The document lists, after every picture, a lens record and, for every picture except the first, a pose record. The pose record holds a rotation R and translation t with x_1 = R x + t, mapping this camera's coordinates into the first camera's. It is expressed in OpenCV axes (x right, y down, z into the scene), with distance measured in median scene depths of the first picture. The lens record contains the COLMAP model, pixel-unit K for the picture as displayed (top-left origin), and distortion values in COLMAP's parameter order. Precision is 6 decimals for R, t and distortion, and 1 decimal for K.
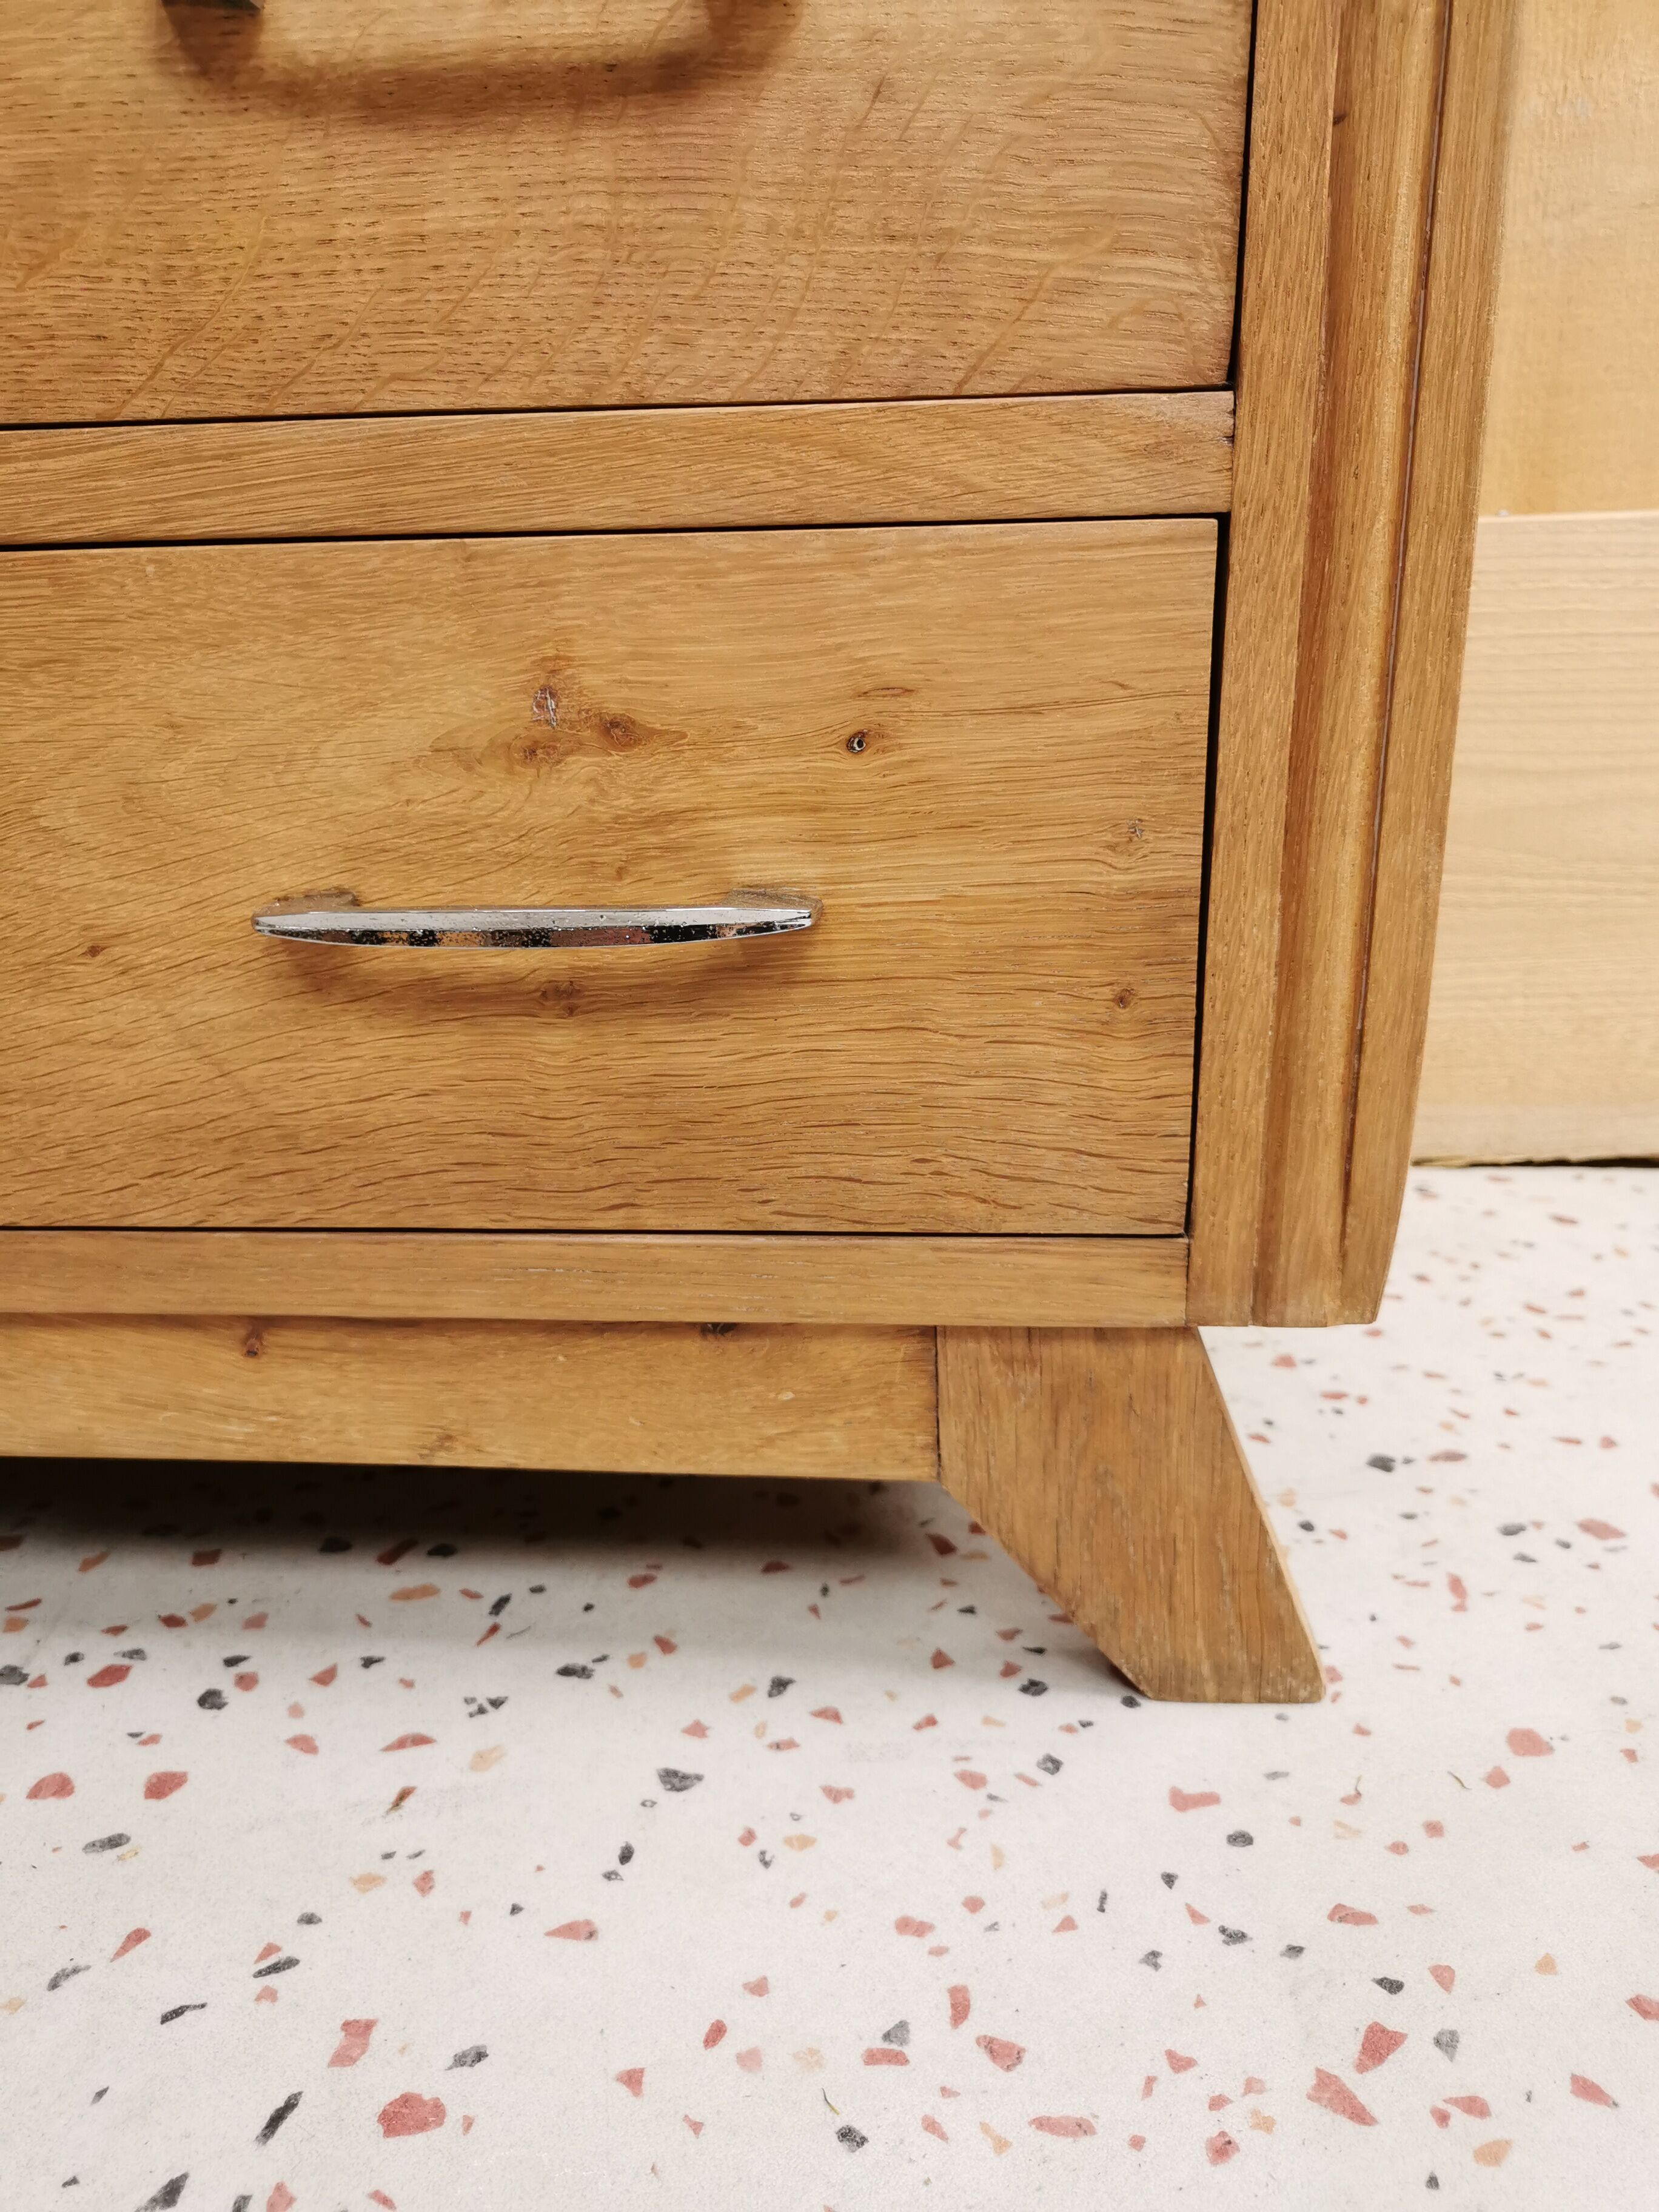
lens RADIAL K [[1735.9, 0, 845.7], [0, 1735.9, 1145.3], [0, 0, 1]] dist [0.037812, -0.032286]
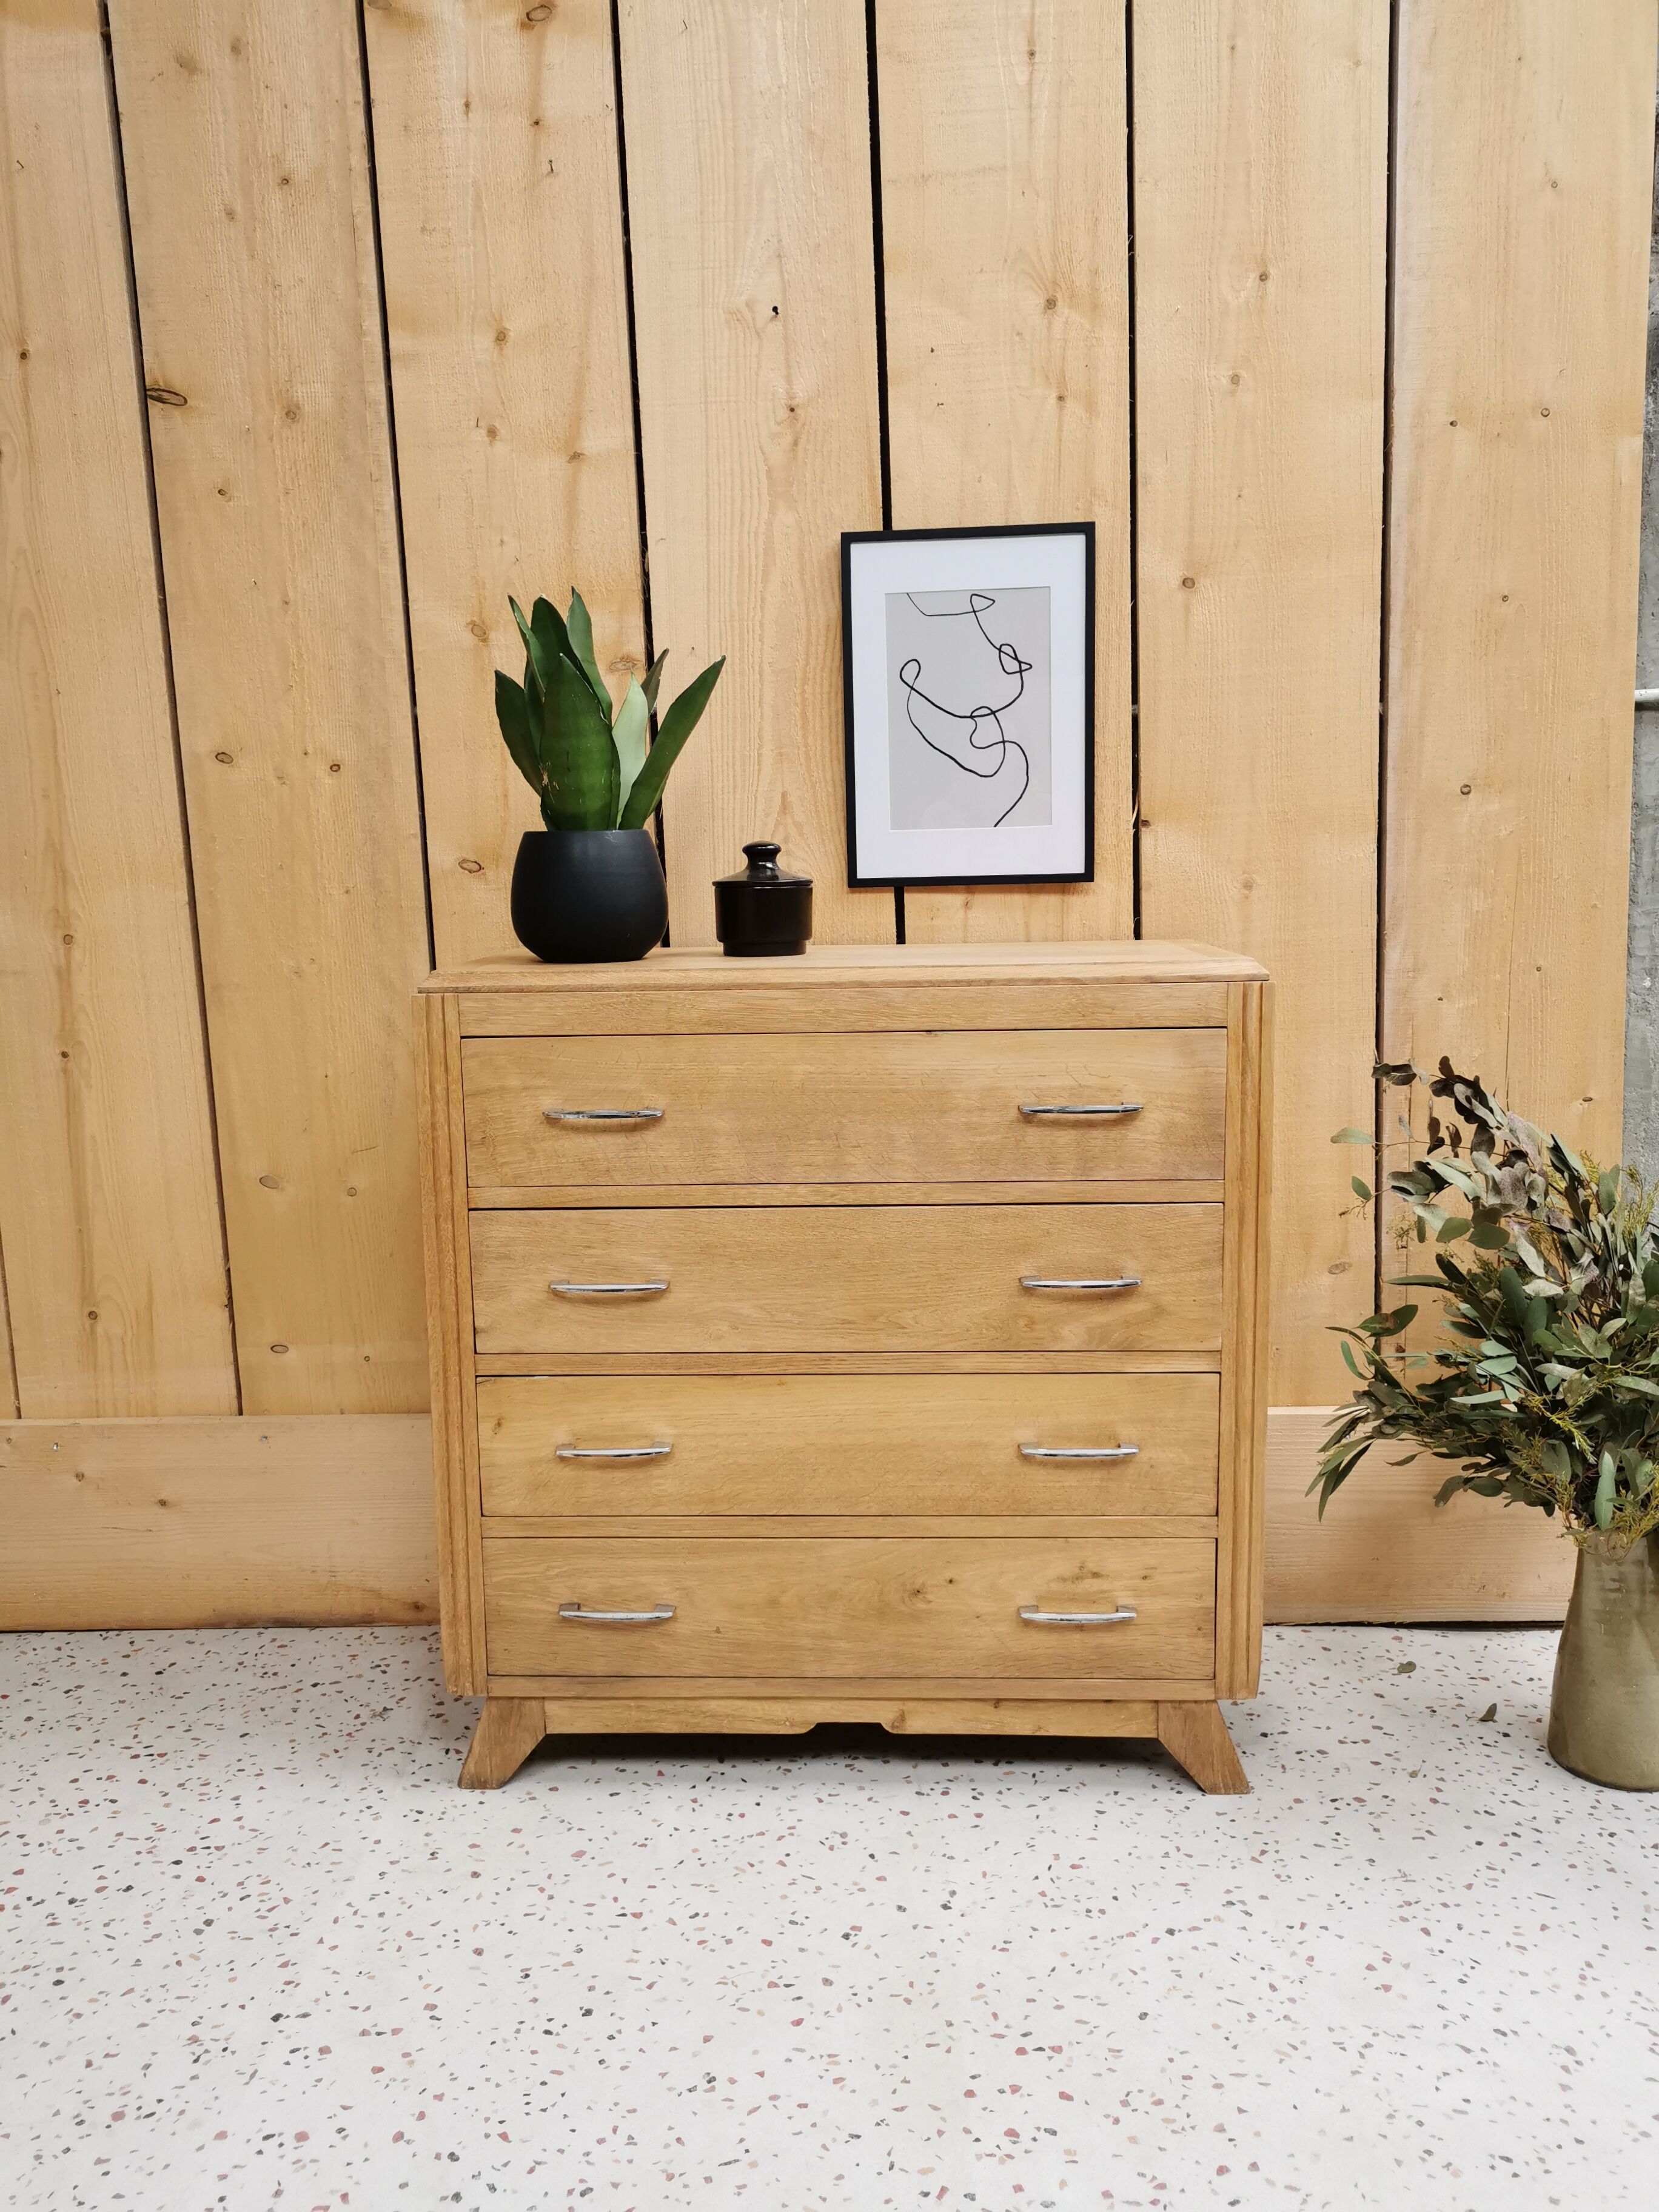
lens RADIAL K [[1735.9, 0, 831.5], [0, 1735.9, 1103.6], [0, 0, 1]] dist [0.037812, -0.032286]
pose [[0.999201, 0.000245, 0.039974, -0.985535], [0.007351, 0.981800, -0.189777, -0.566114], [-0.039293, 0.189919, 0.981013, -3.718729]]
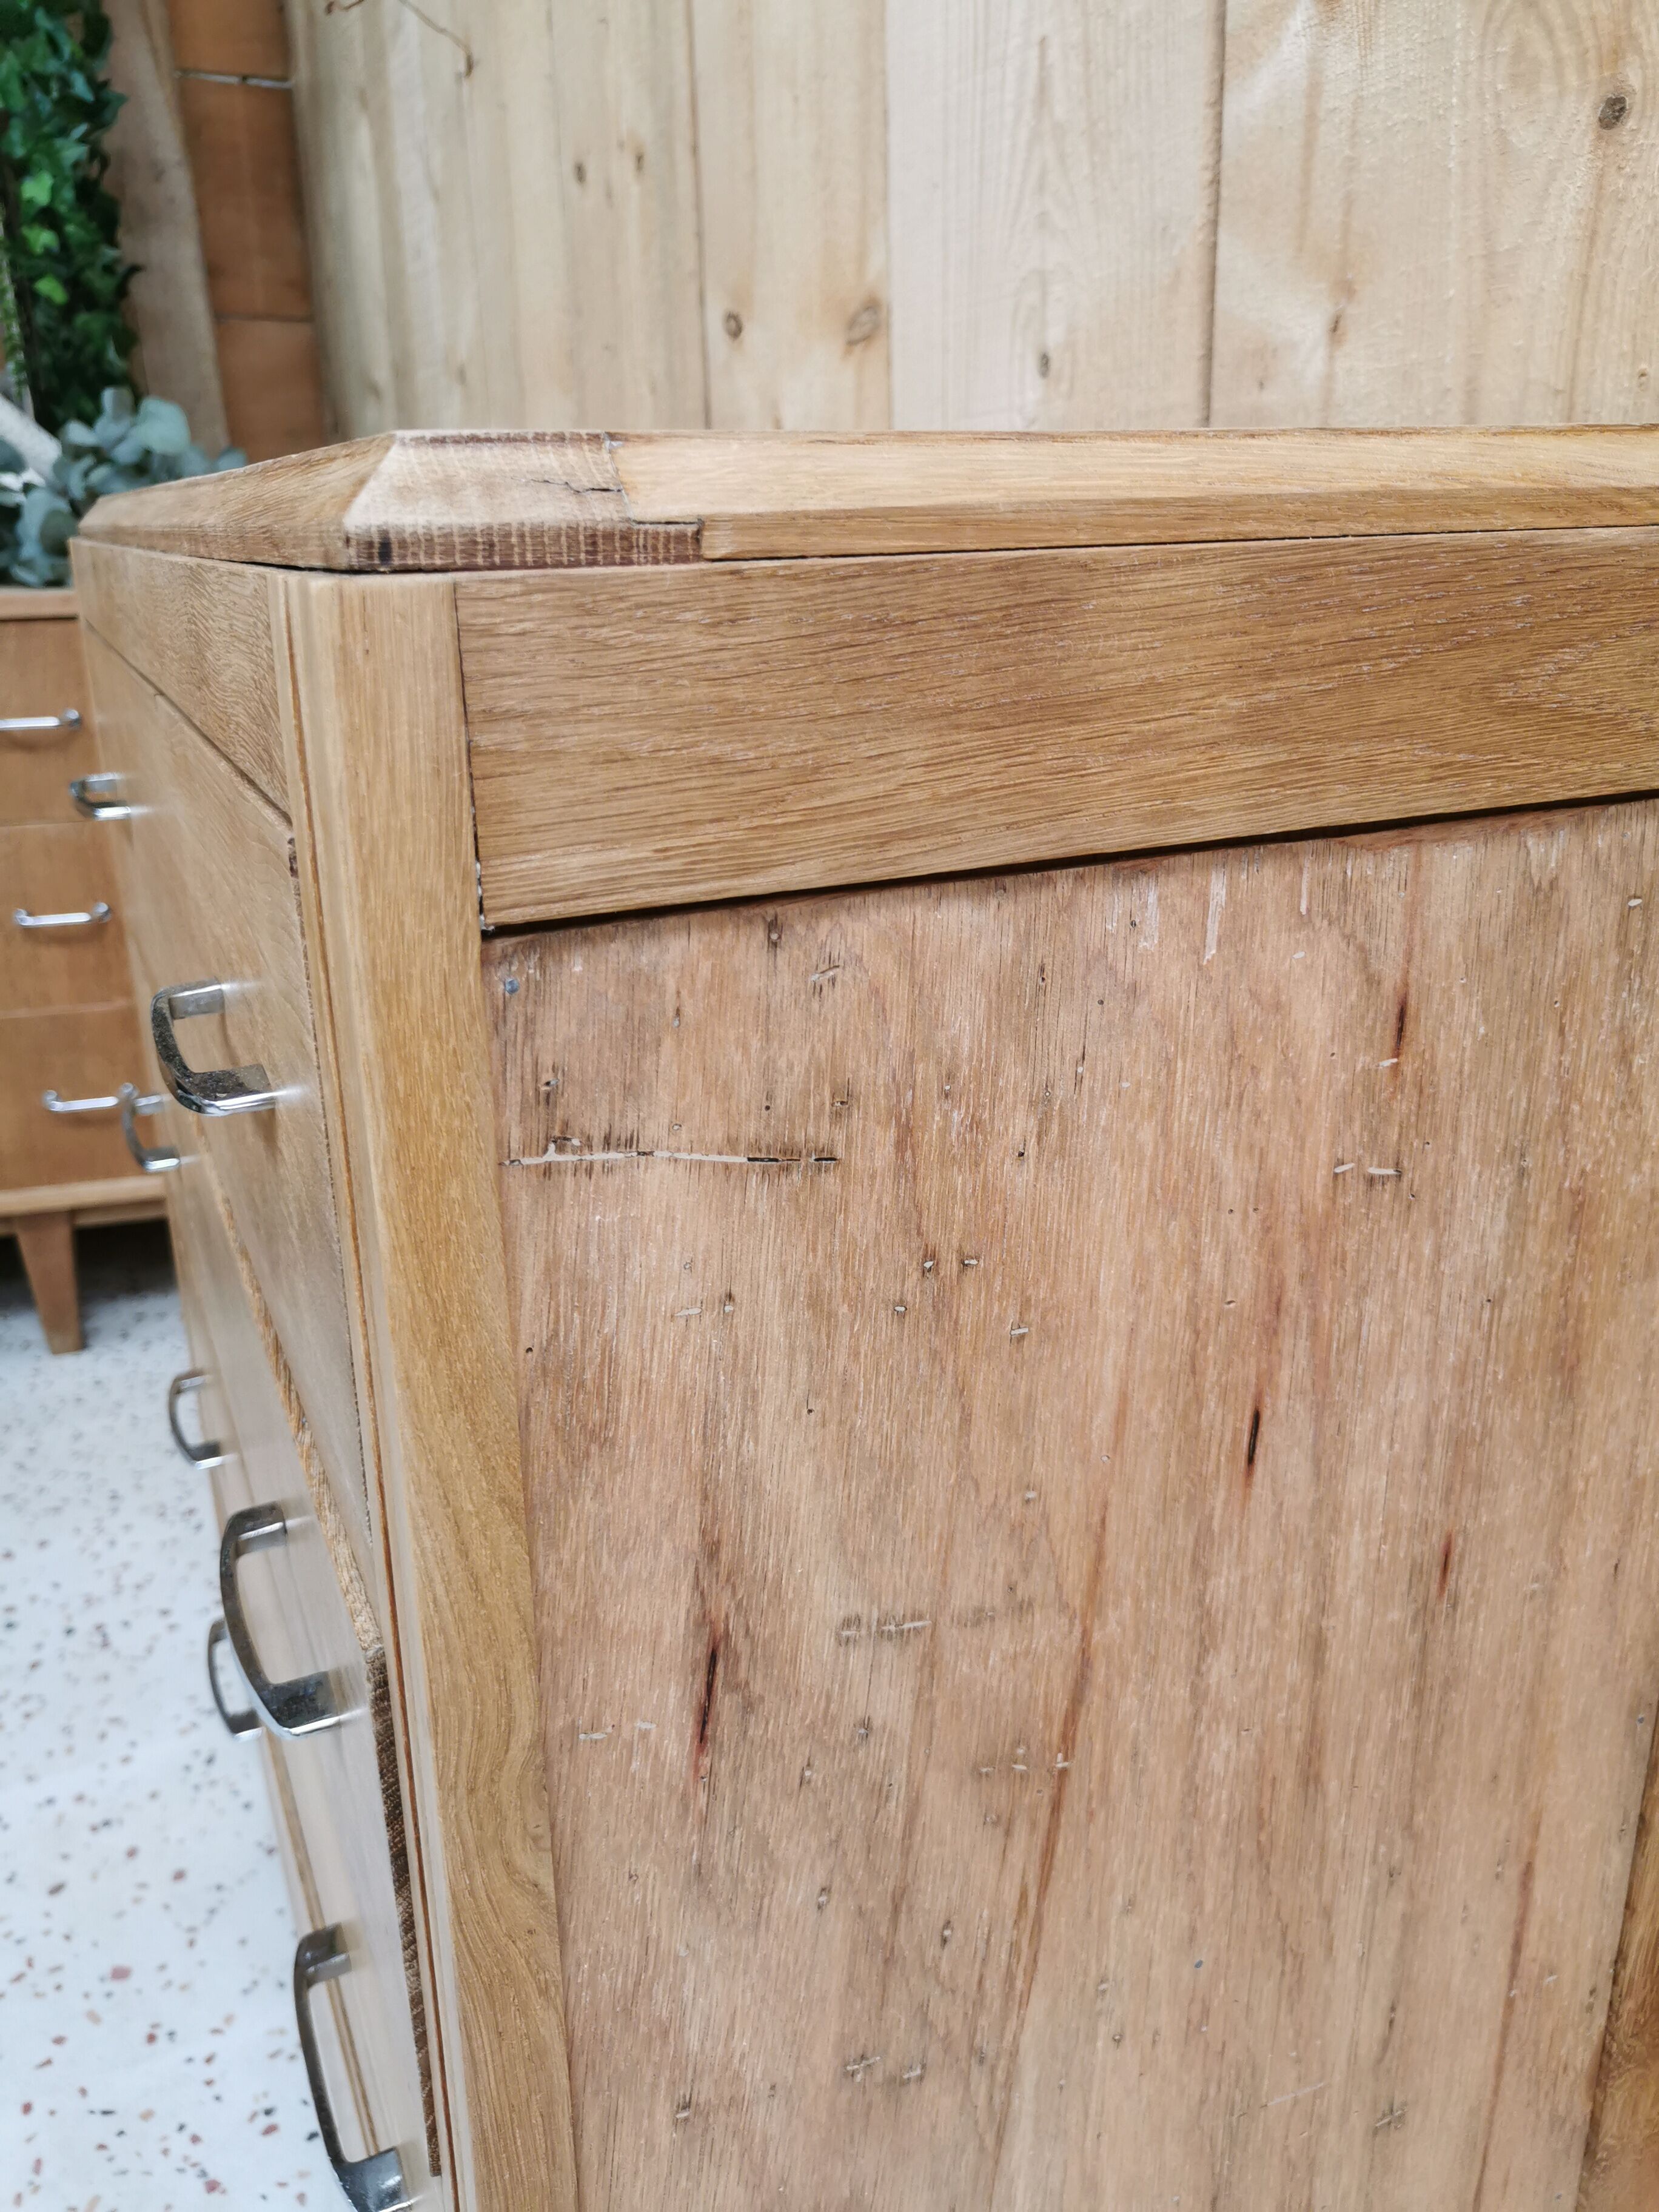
lens RADIAL K [[1735.9, 0, 815.0], [0, 1735.9, 1113.1], [0, 0, 1]] dist [0.037812, -0.032286]
pose [[0.483505, 0.299192, -0.822622, 0.969264], [-0.279686, 0.943314, 0.178700, -1.643065], [0.829457, 0.143673, 0.539777, 0.208422]]
